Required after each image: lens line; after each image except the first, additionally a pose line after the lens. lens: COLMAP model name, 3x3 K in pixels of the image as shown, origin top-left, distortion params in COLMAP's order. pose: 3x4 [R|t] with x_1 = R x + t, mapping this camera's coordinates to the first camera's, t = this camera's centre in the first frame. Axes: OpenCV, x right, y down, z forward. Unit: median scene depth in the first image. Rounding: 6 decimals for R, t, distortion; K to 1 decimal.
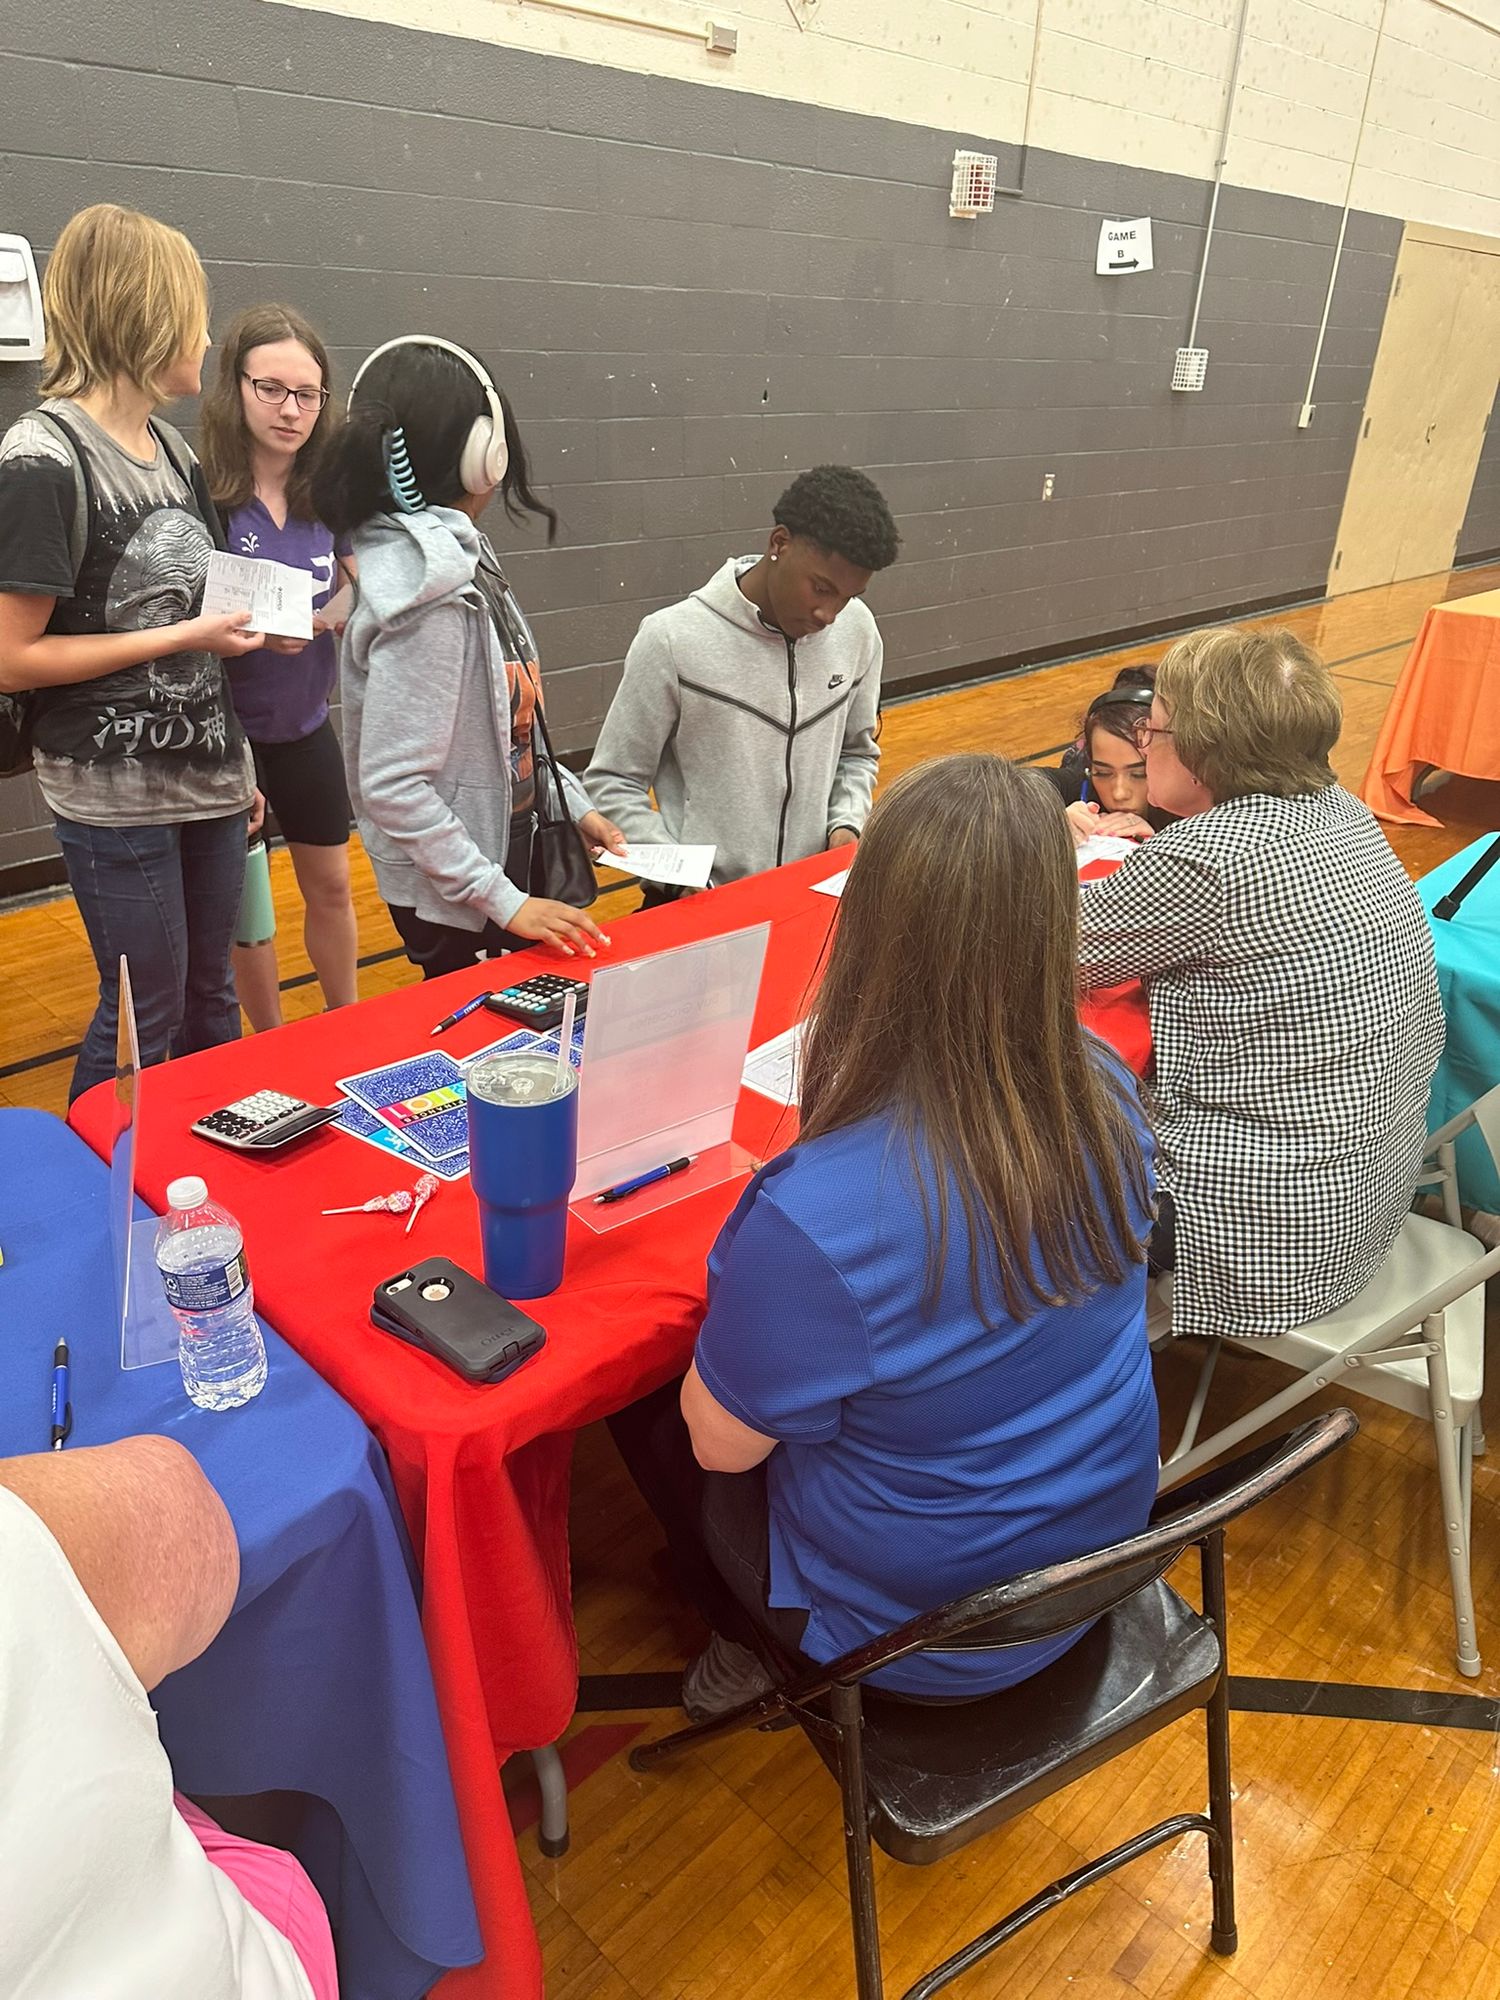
lens RADIAL K [[1397.6, 0, 750.0], [0, 1397.6, 1000.0], [0, 0, 1]] dist [0.002164, 0.000047]
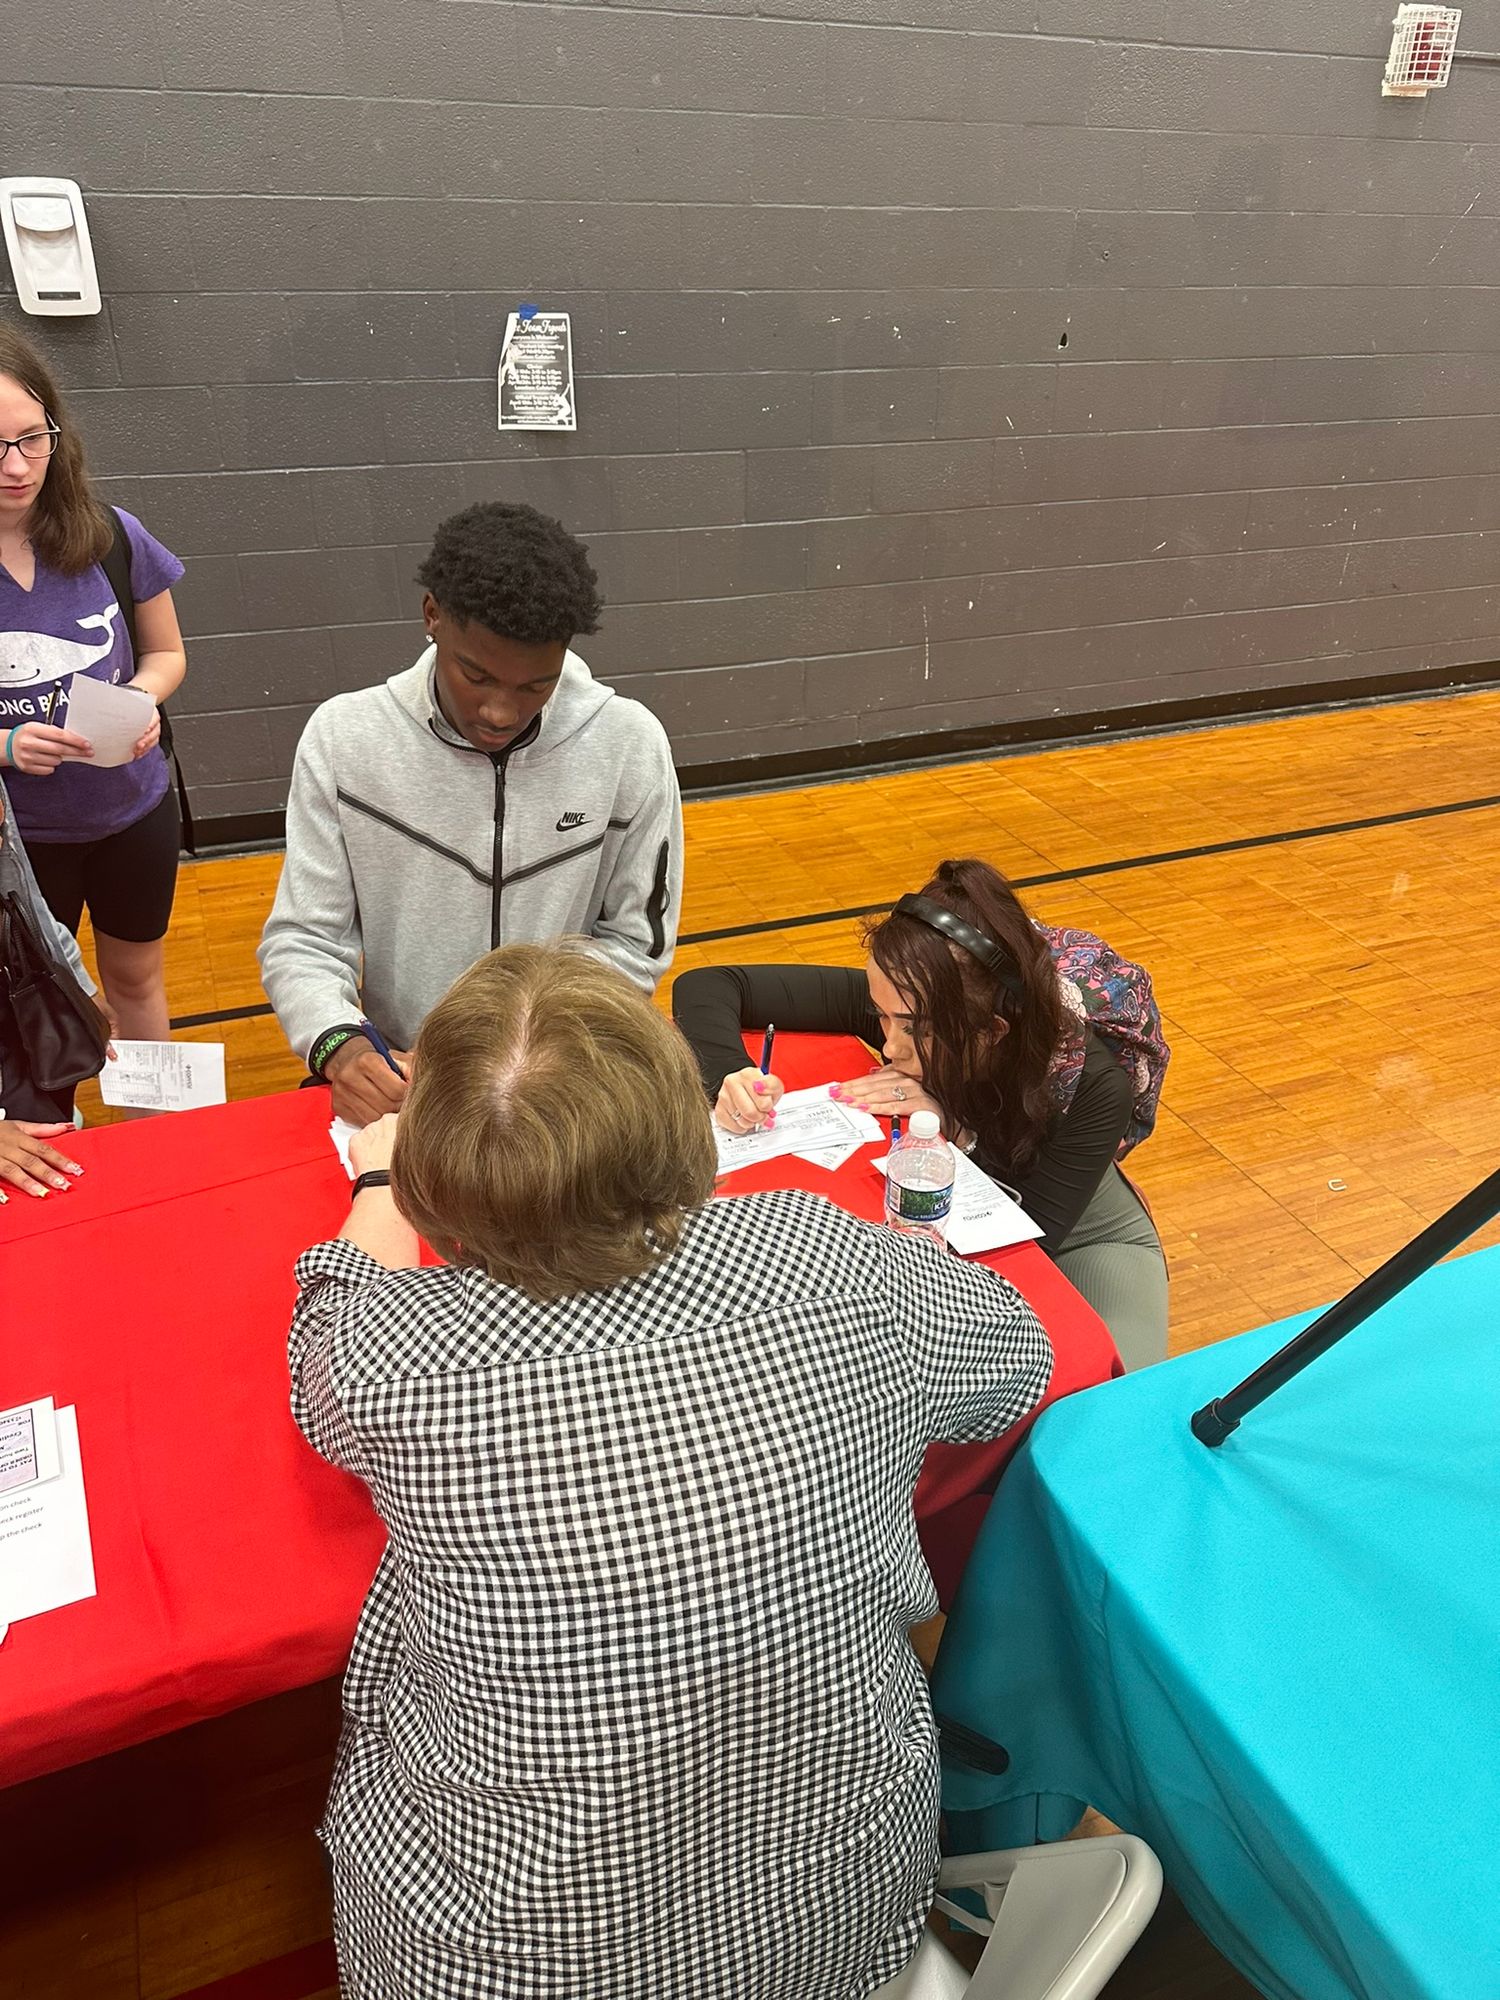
lens RADIAL K [[1441.8, 0, 750.0], [0, 1441.8, 1000.0], [0, 0, 1]] dist [-0.001276, 0.004830]
pose [[0.925452, 0.171397, -0.337879, 0.303883], [-0.153942, 0.984995, 0.078014, -0.153837], [0.346181, -0.020185, 0.937951, 0.247910]]
